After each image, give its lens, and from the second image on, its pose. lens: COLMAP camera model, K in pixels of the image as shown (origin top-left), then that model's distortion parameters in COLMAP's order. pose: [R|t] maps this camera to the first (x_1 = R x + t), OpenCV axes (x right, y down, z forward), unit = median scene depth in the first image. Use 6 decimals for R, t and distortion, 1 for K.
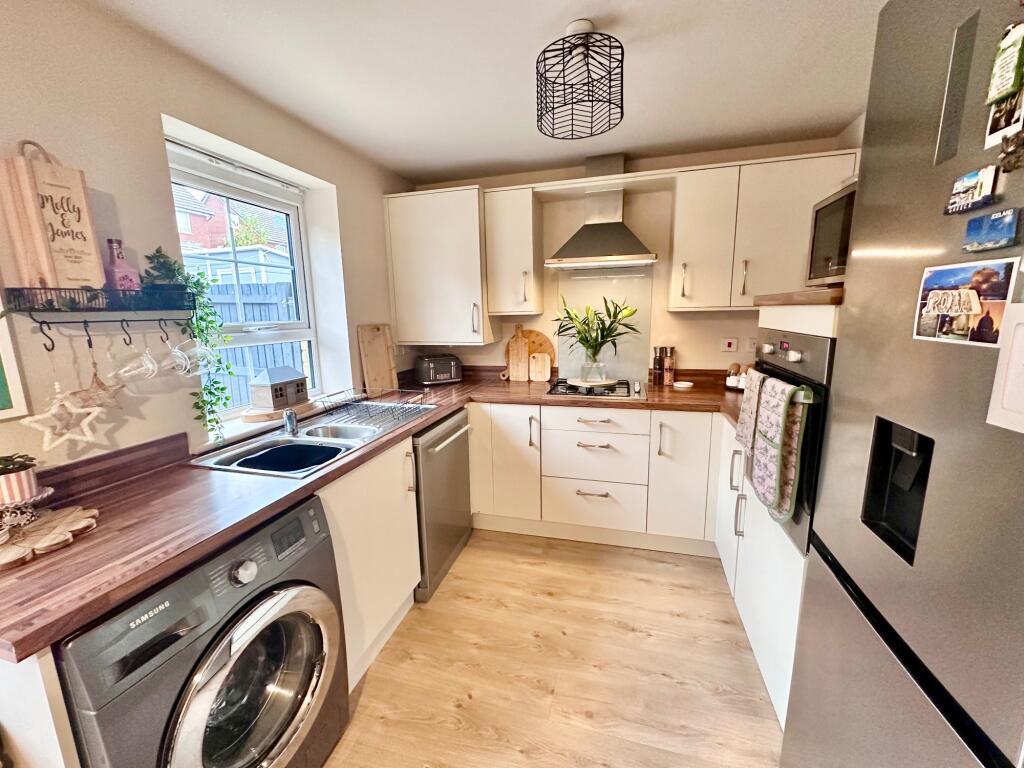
lens RADIAL K [[405.1, 0, 512.0], [0, 405.1, 384.0], [0, 0, 1]] dist [-0.002436, 0.000126]
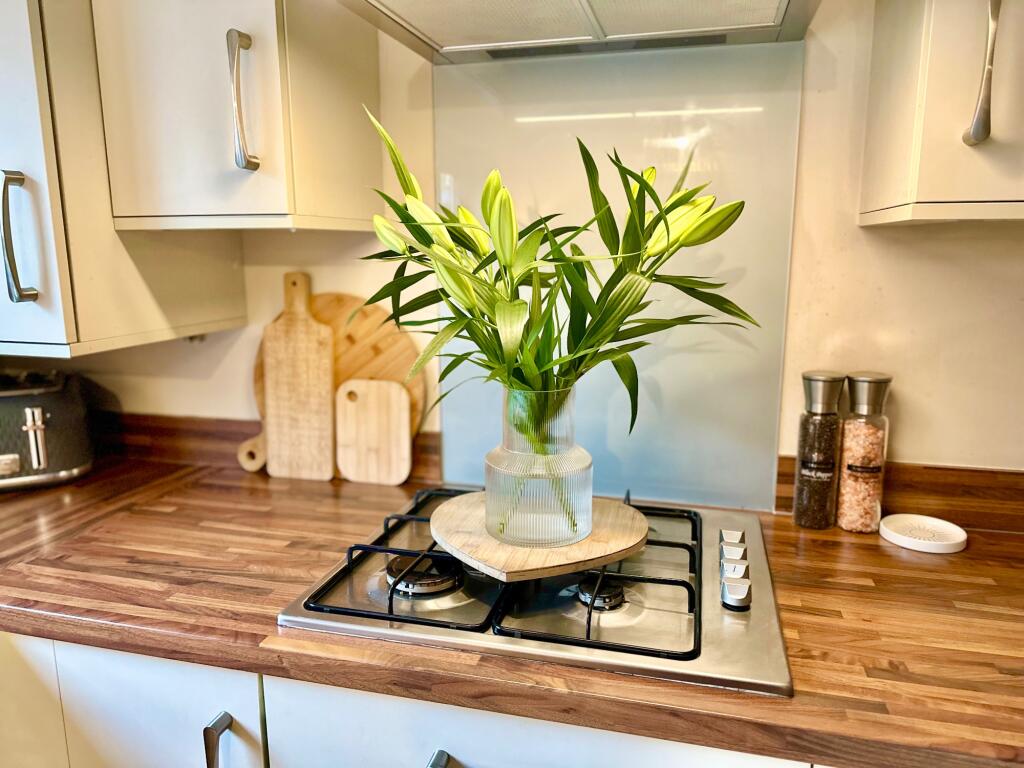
lens RADIAL K [[727.1, 0, 512.0], [0, 727.1, 384.0], [0, 0, 1]] dist [0.004551, 0.001546]
pose [[0.999687, 0.017610, 0.017787, 0.209246], [-0.017682, 0.999836, 0.003855, -0.105678], [-0.017716, -0.004168, 0.999834, 0.705839]]
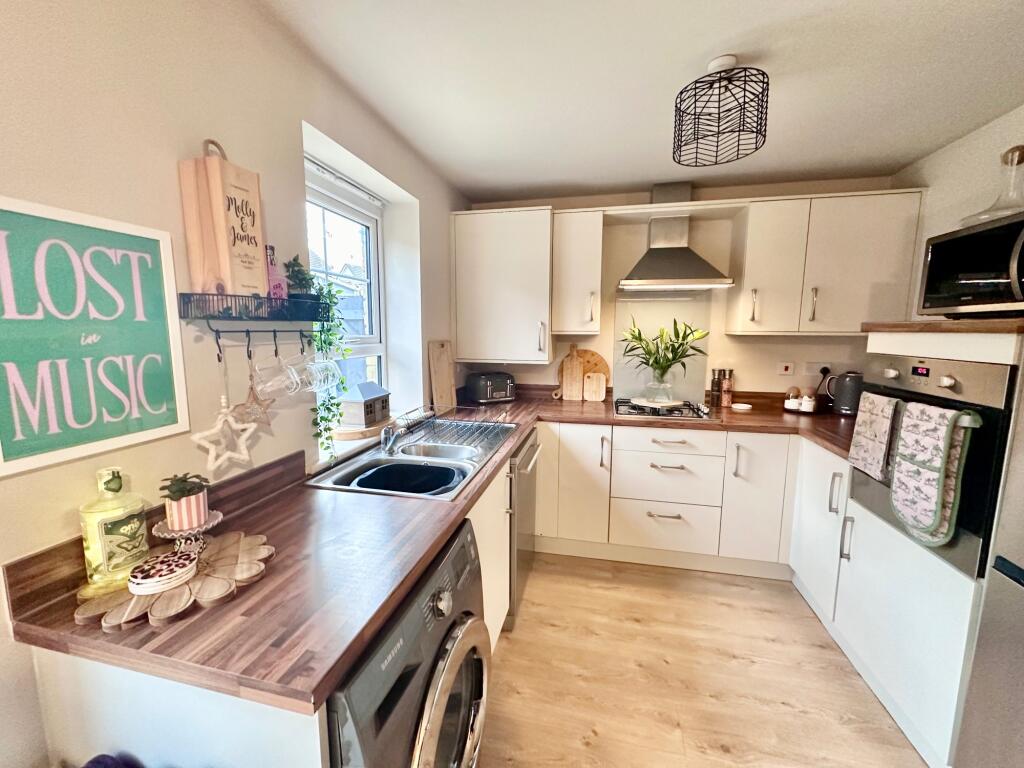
lens RADIAL K [[405.1, 0, 512.0], [0, 405.1, 384.0], [0, 0, 1]] dist [-0.002436, 0.000126]
pose [[0.998326, 0.017727, 0.055063, -0.259615], [-0.015174, 0.998805, -0.046455, 0.001116], [-0.055821, 0.045541, 0.997402, 0.019405]]
